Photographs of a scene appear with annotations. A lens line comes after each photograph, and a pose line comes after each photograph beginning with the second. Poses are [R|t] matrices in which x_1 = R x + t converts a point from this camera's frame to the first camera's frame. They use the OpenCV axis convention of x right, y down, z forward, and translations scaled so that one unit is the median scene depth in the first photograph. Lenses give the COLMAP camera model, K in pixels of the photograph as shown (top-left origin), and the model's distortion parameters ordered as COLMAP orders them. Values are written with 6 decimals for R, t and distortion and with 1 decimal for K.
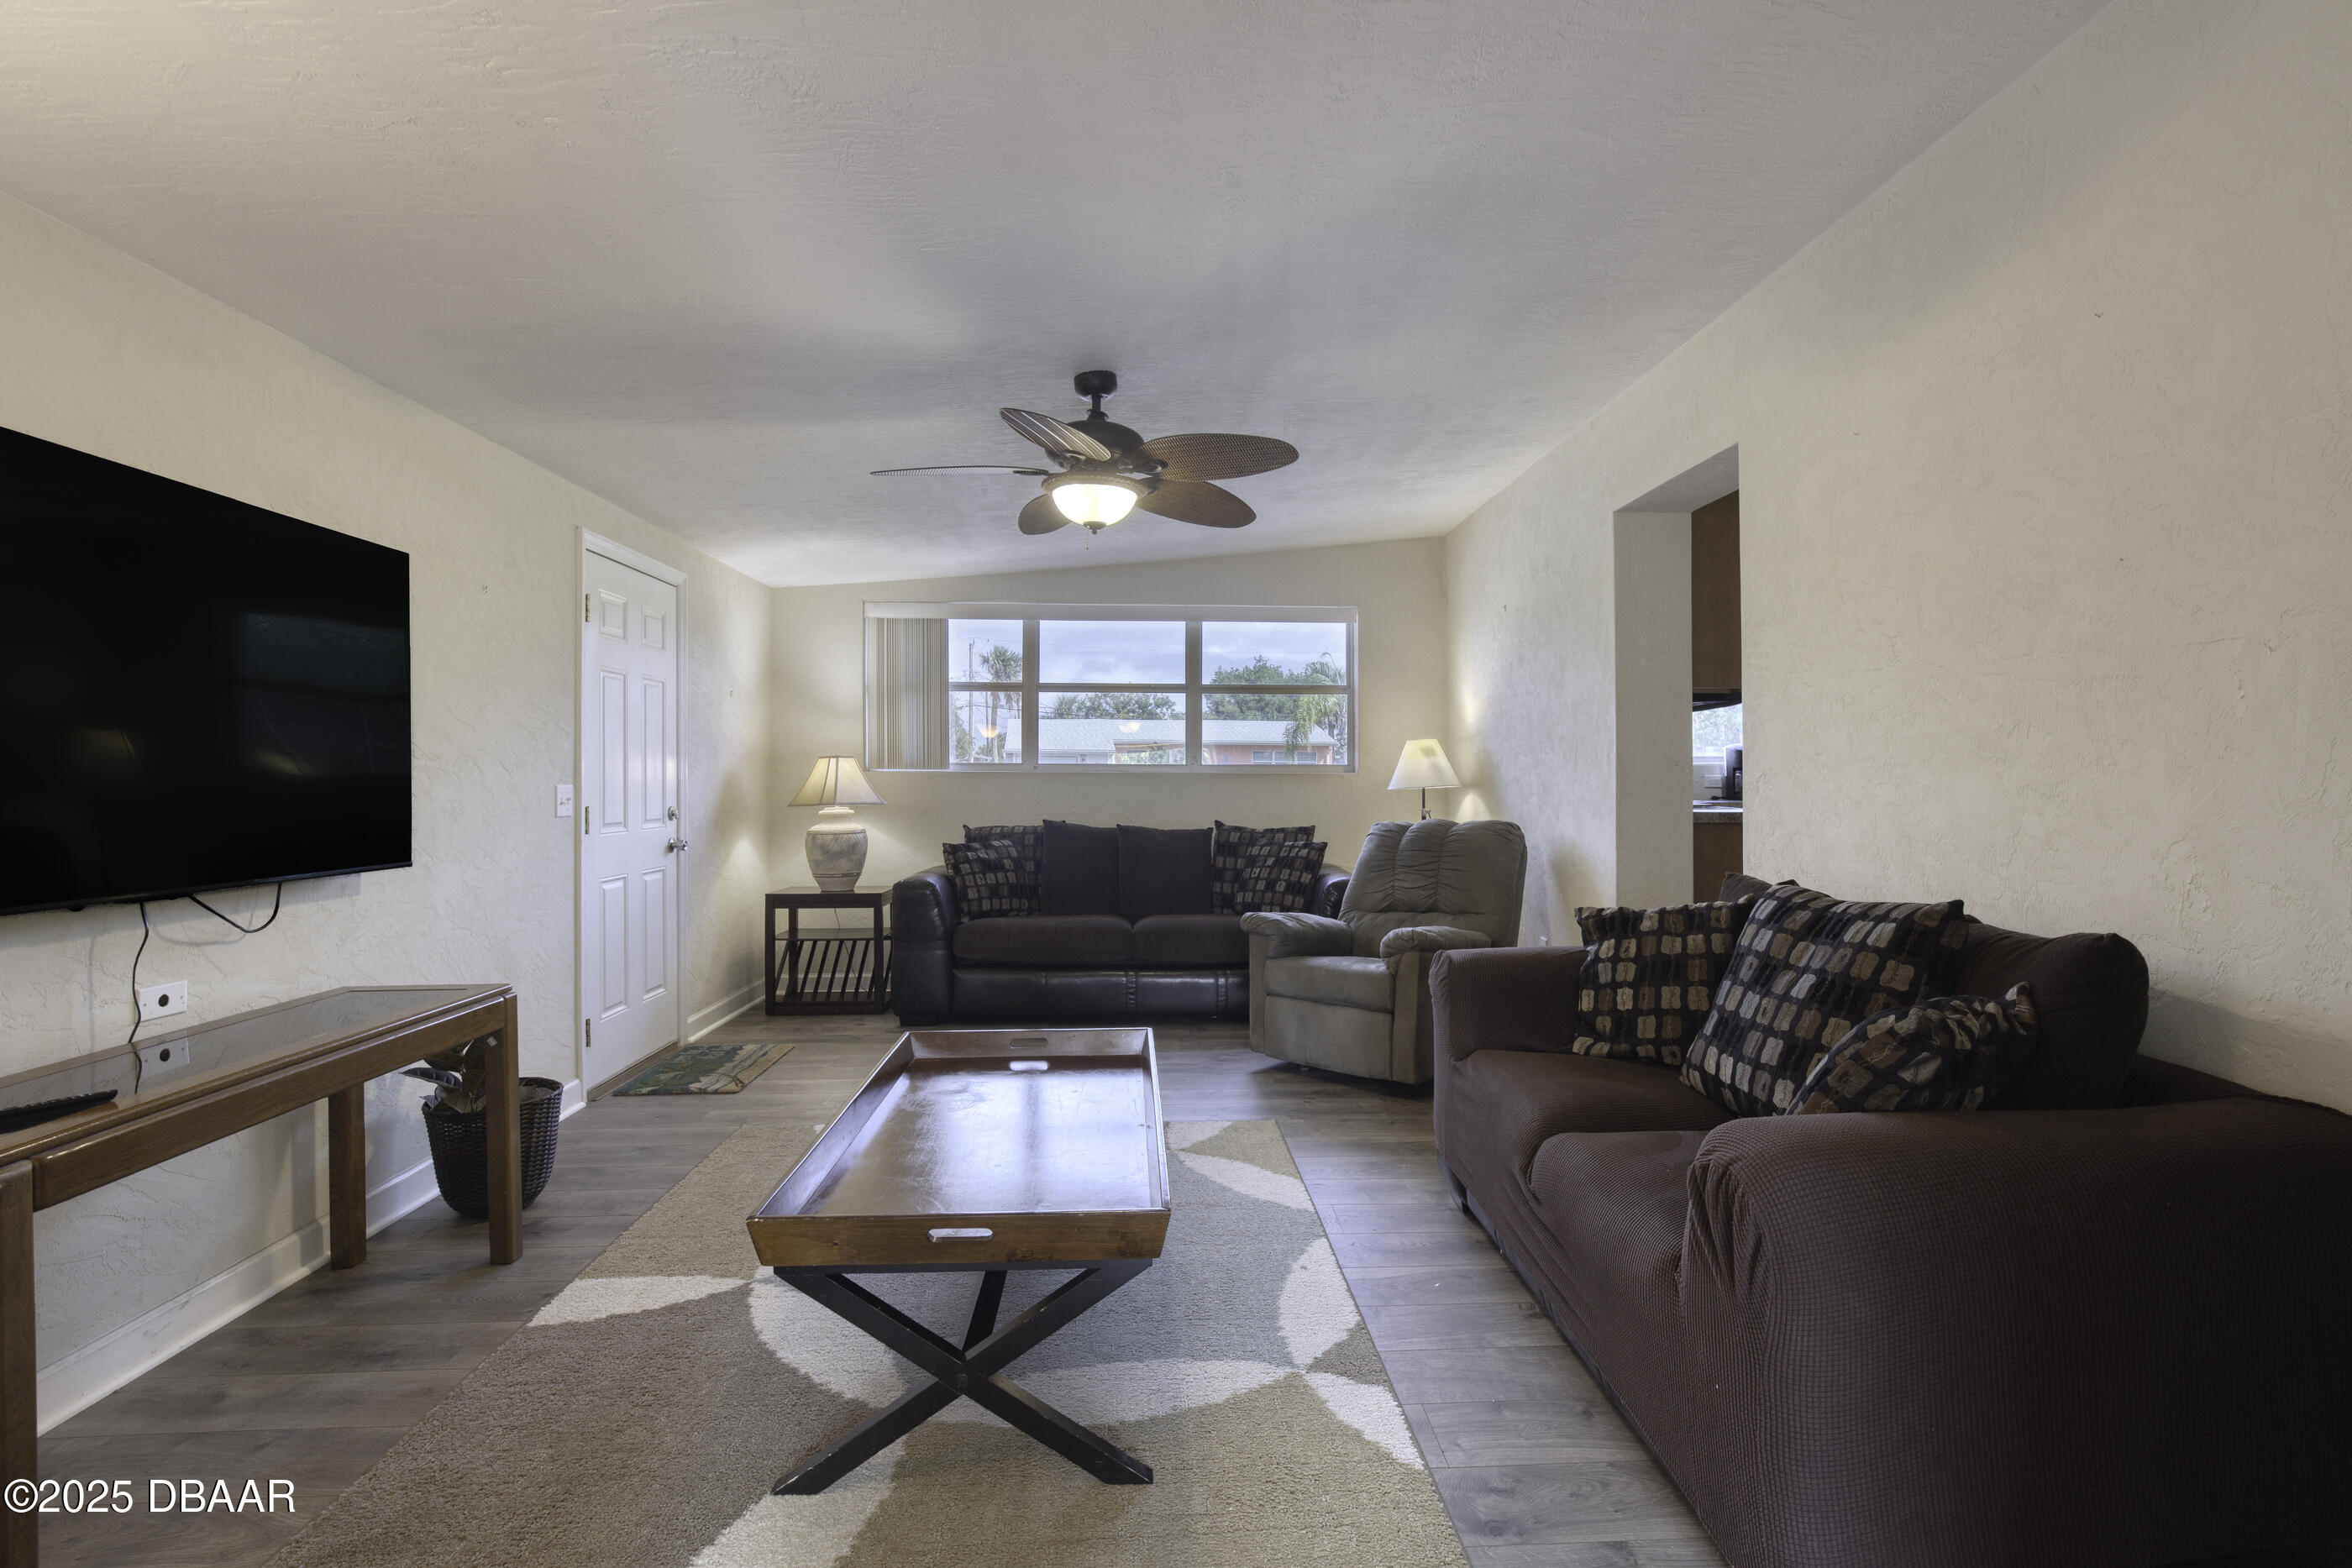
lens RADIAL K [[1086.2, 0, 1159.6], [0, 1086.2, 779.6], [0, 0, 1]] dist [-0.014967, 0.005471]
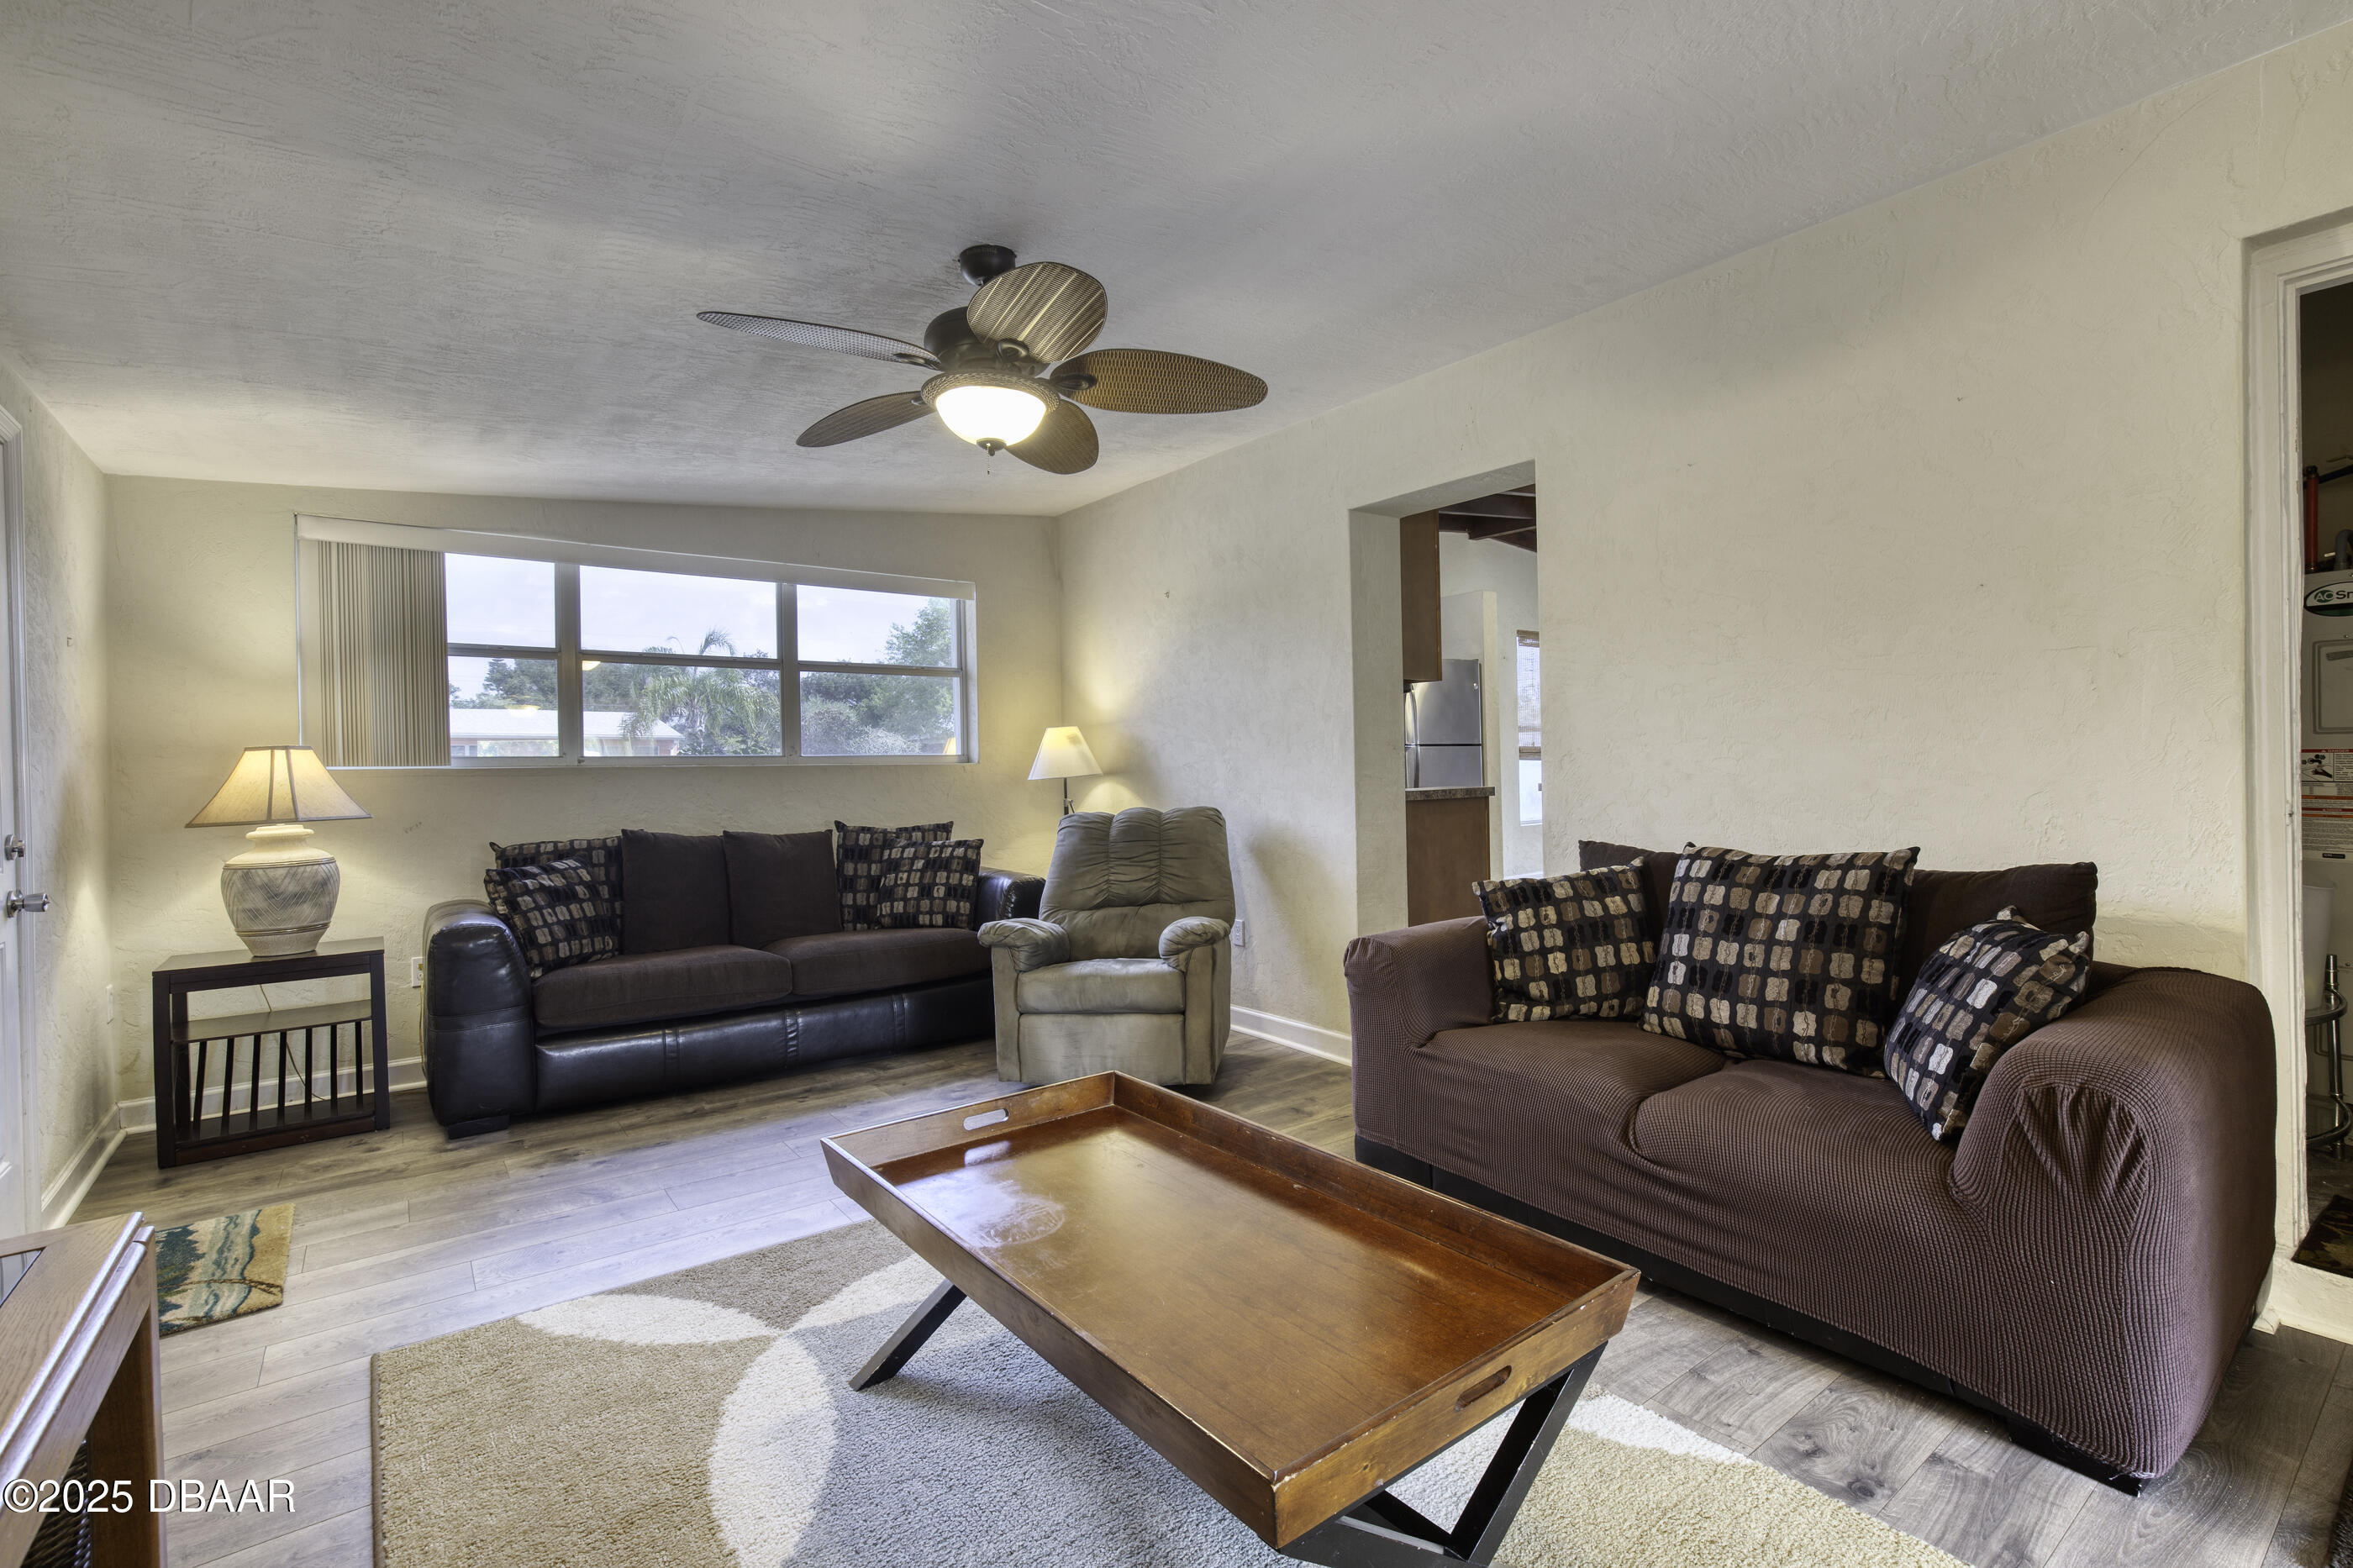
lens RADIAL K [[1086.8, 0, 1184.6], [0, 1086.8, 779.0], [0, 0, 1]] dist [-0.014967, 0.005471]
pose [[0.814637, -0.021524, 0.579571, -0.272103], [0.019085, 0.999765, 0.010302, 0.001535], [-0.579657, 0.002669, 0.814857, 0.189252]]
